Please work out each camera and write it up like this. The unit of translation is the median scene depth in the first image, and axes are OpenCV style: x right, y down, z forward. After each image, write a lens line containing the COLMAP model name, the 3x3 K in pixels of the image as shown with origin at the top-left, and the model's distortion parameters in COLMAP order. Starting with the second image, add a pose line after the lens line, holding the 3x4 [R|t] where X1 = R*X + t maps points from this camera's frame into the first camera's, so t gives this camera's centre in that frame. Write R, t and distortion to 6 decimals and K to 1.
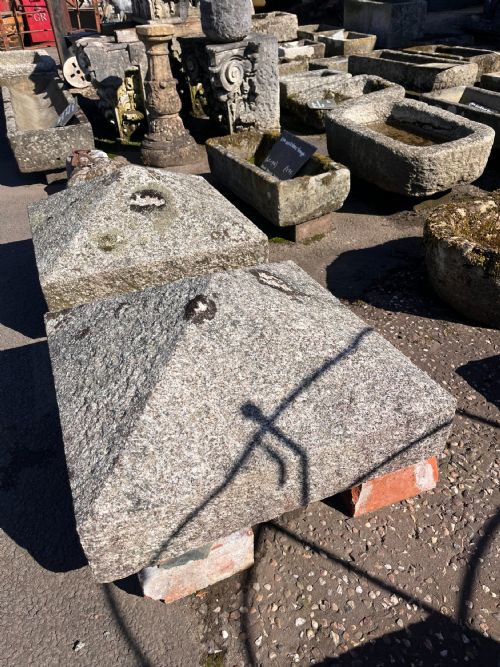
lens RADIAL K [[506.5, 0, 253.8], [0, 506.5, 334.5], [0, 0, 1]] dist [0.065072, -0.094099]
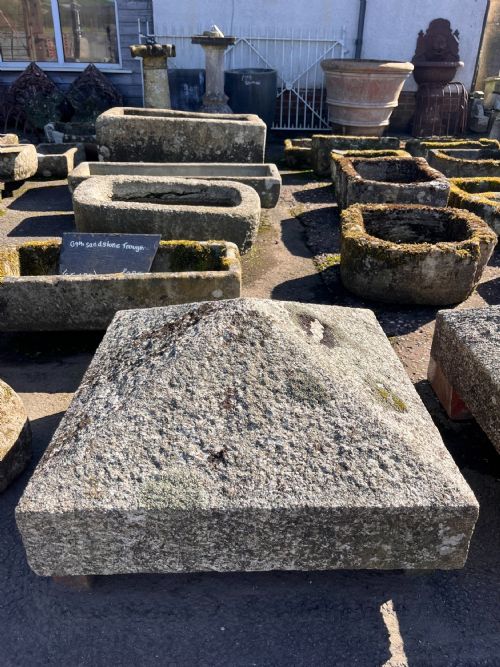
lens RADIAL K [[506.5, 0, 254.3], [0, 506.5, 336.2], [0, 0, 1]] dist [0.065072, -0.094099]
pose [[0.370405, -0.399216, 0.838705, -0.593552], [0.520573, 0.837023, 0.168510, -0.308526], [-0.769288, 0.374191, 0.517859, 0.564677]]
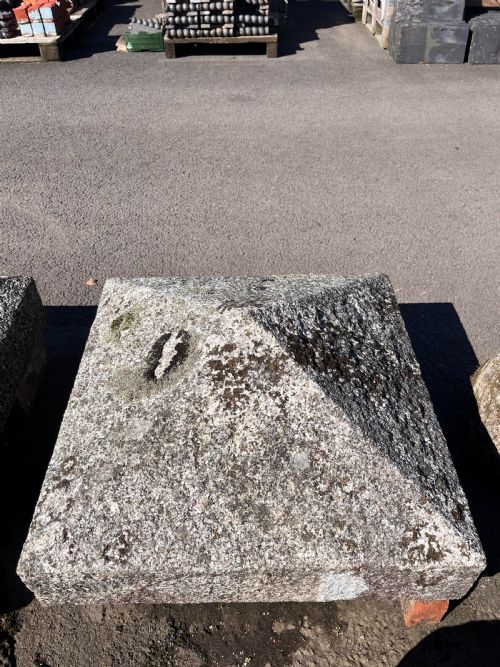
lens RADIAL K [[506.5, 0, 243.6], [0, 506.5, 342.9], [0, 0, 1]] dist [0.065072, -0.094099]
pose [[-0.387108, 0.674909, -0.628208, 0.076093], [-0.505962, 0.414093, 0.756656, -0.559553], [0.770811, 0.610758, 0.181180, 0.734425]]
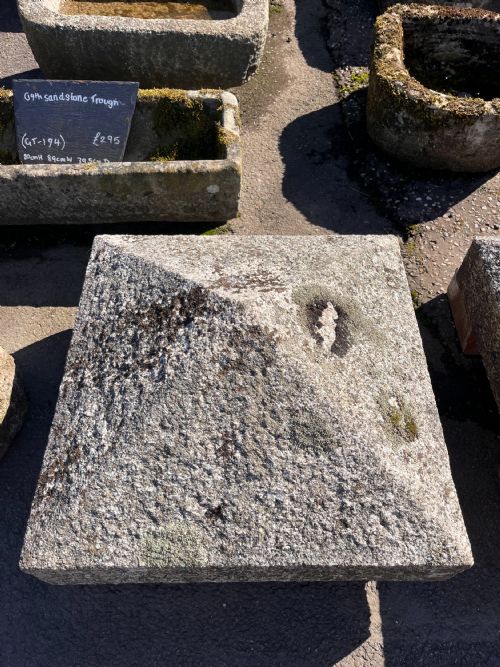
lens RADIAL K [[506.5, 0, 254.0], [0, 506.5, 341.3], [0, 0, 1]] dist [0.065072, -0.094099]
pose [[0.382828, -0.745584, 0.545479, -0.422220], [0.513554, 0.662575, 0.545213, -0.451190], [-0.767922, 0.071410, 0.636550, 0.550191]]
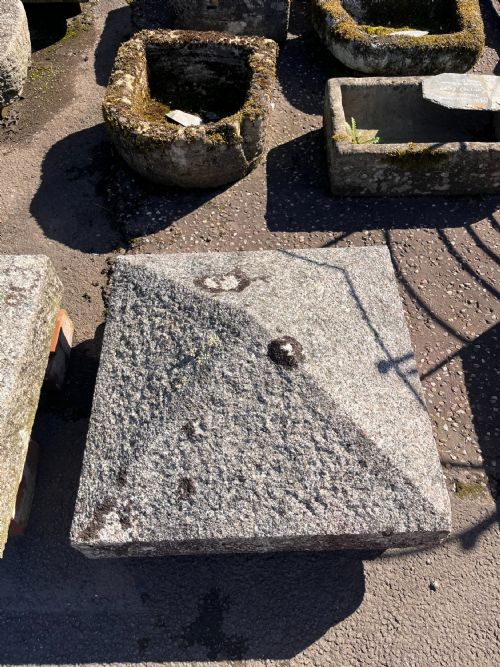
lens RADIAL K [[506.5, 0, 253.0], [0, 506.5, 330.7], [0, 0, 1]] dist [0.065072, -0.094099]
pose [[0.366881, -0.755088, 0.543361, -0.292298], [0.521569, 0.650614, 0.551967, -0.300399], [-0.770301, 0.080894, 0.632528, 0.198438]]
